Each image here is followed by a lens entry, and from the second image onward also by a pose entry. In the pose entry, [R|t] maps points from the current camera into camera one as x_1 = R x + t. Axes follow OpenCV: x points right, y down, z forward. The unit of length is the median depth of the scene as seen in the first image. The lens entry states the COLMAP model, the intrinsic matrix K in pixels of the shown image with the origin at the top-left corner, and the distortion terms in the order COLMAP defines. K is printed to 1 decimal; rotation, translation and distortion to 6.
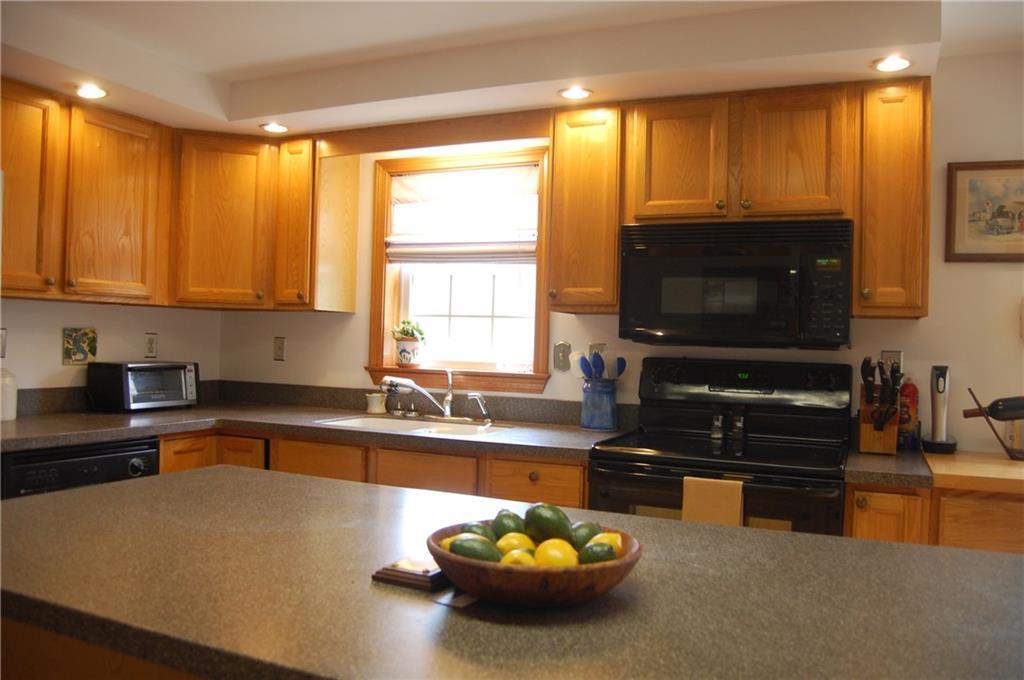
lens RADIAL K [[805.2, 0, 528.9], [0, 805.2, 340.7], [0, 0, 1]] dist [-0.083776, 0.005706]
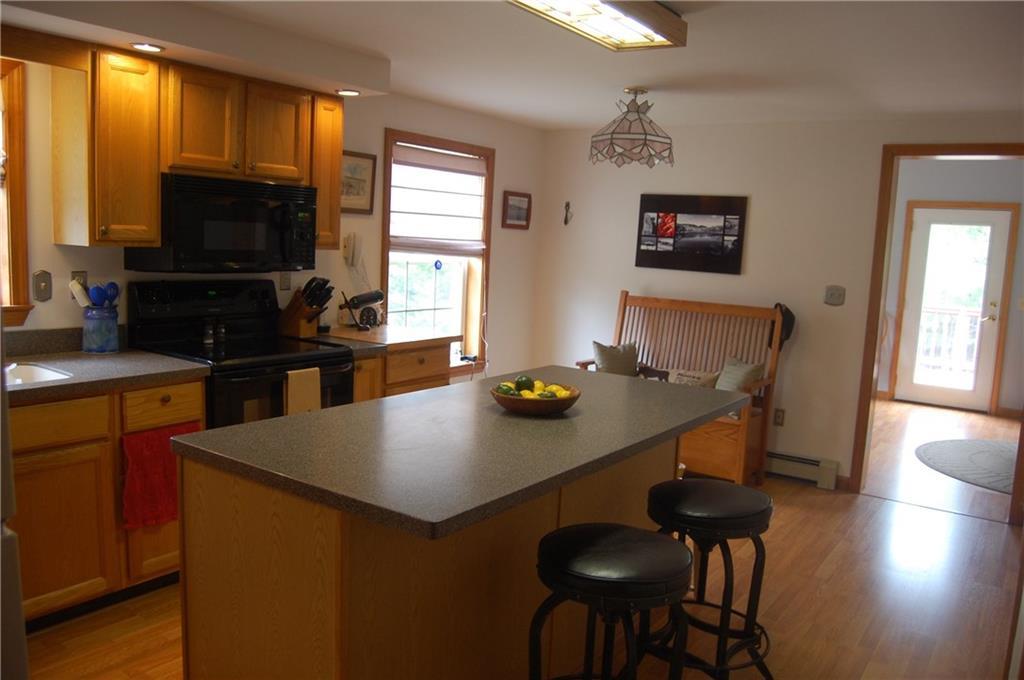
lens RADIAL K [[805.2, 0, 528.9], [0, 805.2, 340.7], [0, 0, 1]] dist [-0.083776, 0.005706]
pose [[0.174653, -0.142769, 0.974224, -0.843800], [-0.046412, 0.987138, 0.152982, -0.093455], [-0.983536, -0.071935, 0.165780, 0.260649]]
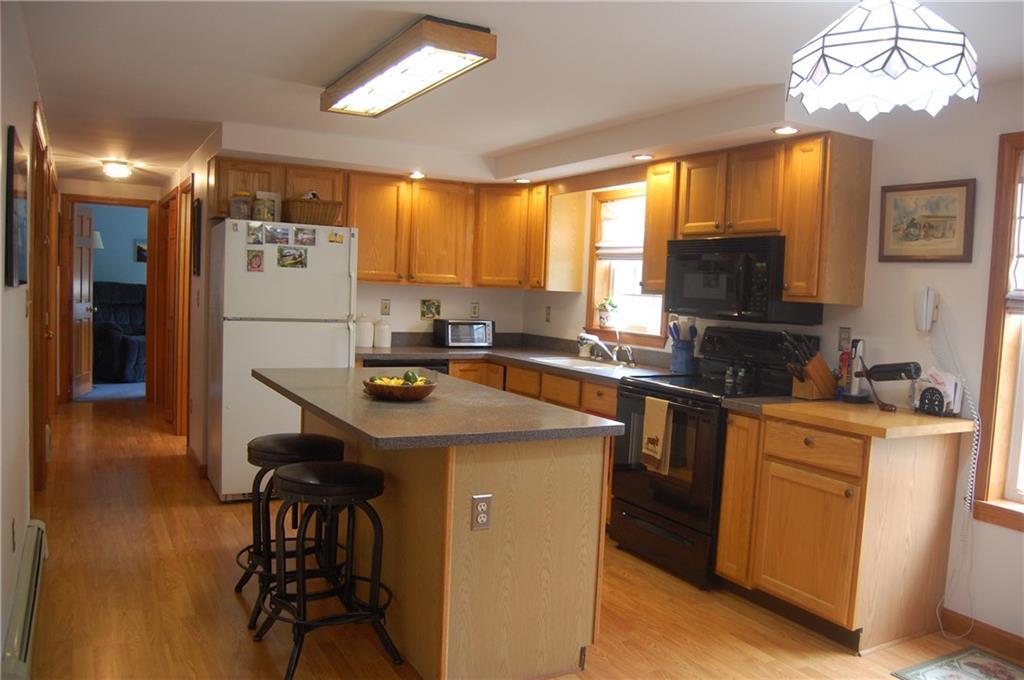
lens RADIAL K [[806.7, 0, 515.2], [0, 806.7, 354.4], [0, 0, 1]] dist [-0.103202, 0.000650]
pose [[0.793997, 0.055640, -0.605370, 0.749153], [-0.020546, 0.997690, 0.064751, -0.015876], [0.607574, -0.038974, 0.793306, -0.376520]]
